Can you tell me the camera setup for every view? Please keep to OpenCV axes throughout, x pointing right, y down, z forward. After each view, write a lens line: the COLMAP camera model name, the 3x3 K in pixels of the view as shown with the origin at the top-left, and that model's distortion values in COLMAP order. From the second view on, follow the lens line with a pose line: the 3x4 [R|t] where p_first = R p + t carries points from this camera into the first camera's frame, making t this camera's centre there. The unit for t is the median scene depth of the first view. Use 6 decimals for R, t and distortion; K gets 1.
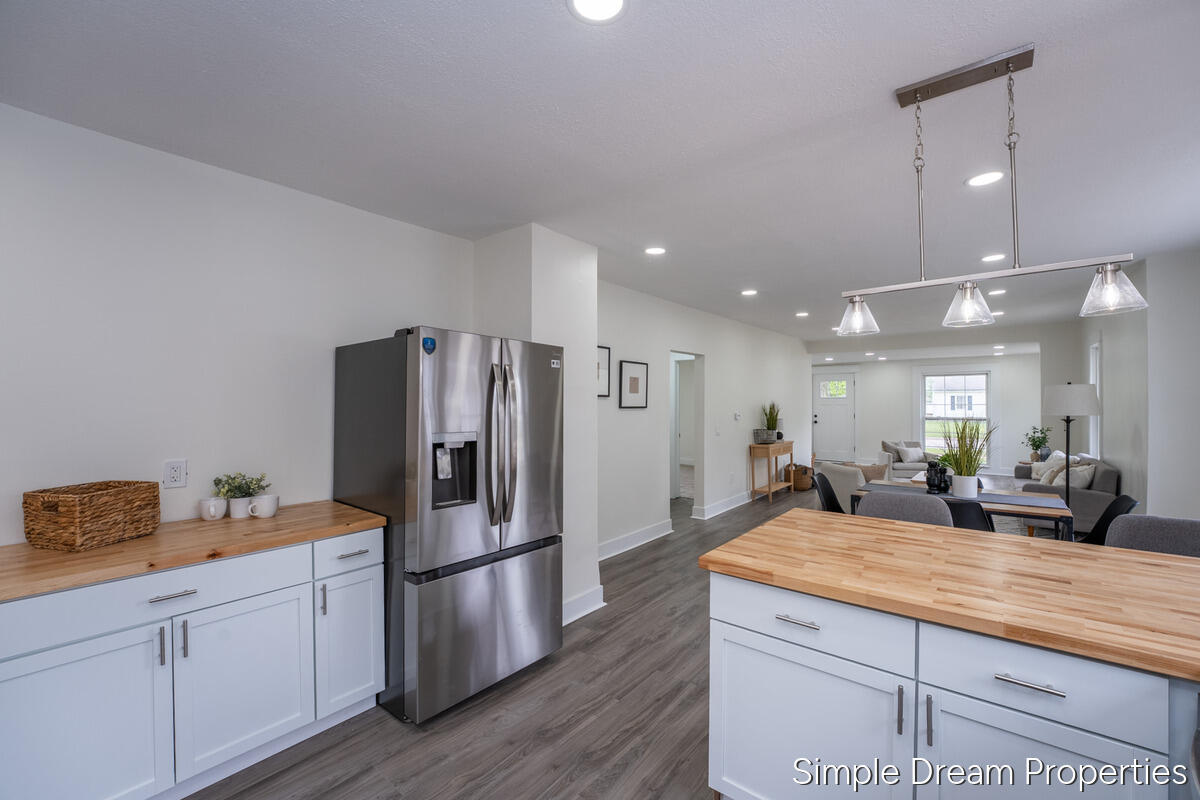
lens RADIAL K [[495.8, 0, 600.8], [0, 495.8, 408.9], [0, 0, 1]] dist [-0.000433, 0.000045]
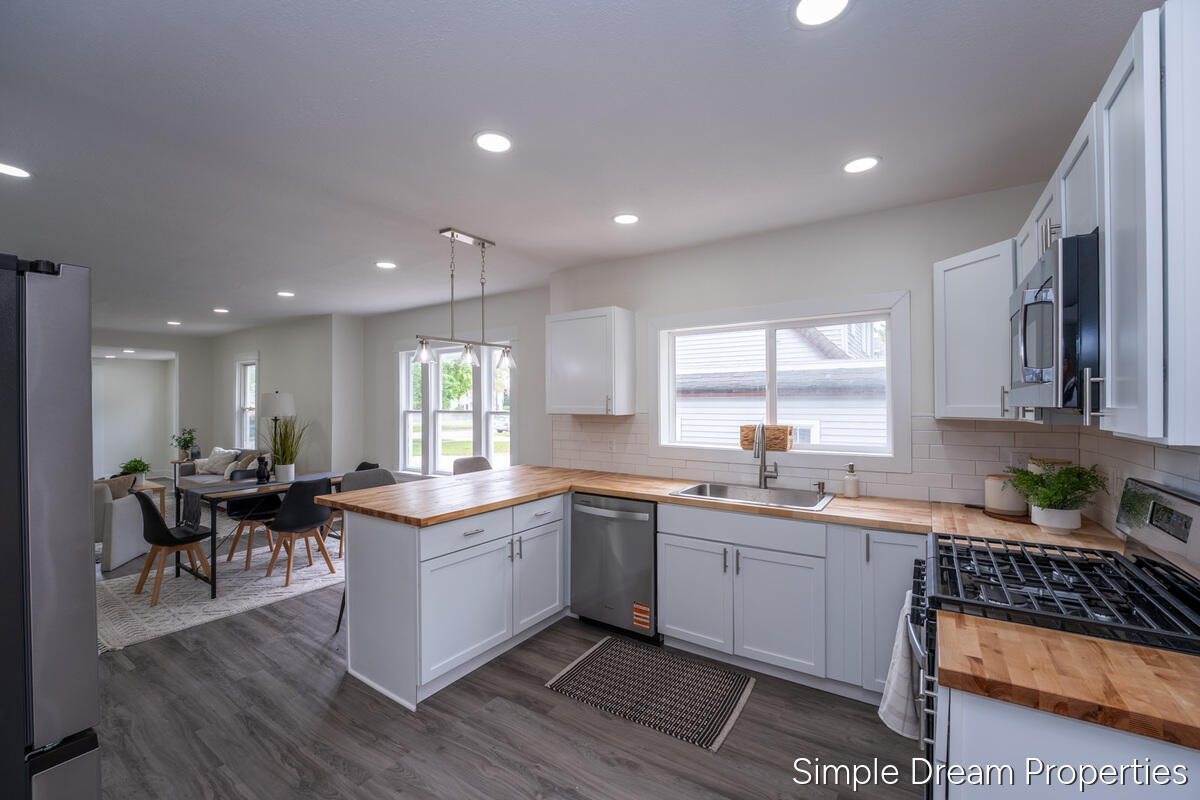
lens RADIAL K [[495.8, 0, 600.8], [0, 495.8, 408.9], [0, 0, 1]] dist [-0.000433, 0.000045]
pose [[-0.100694, -0.000291, 0.994917, -0.483254], [0.011335, 0.999935, 0.001440, 0.001277], [-0.994853, 0.011422, -0.100684, 0.258302]]
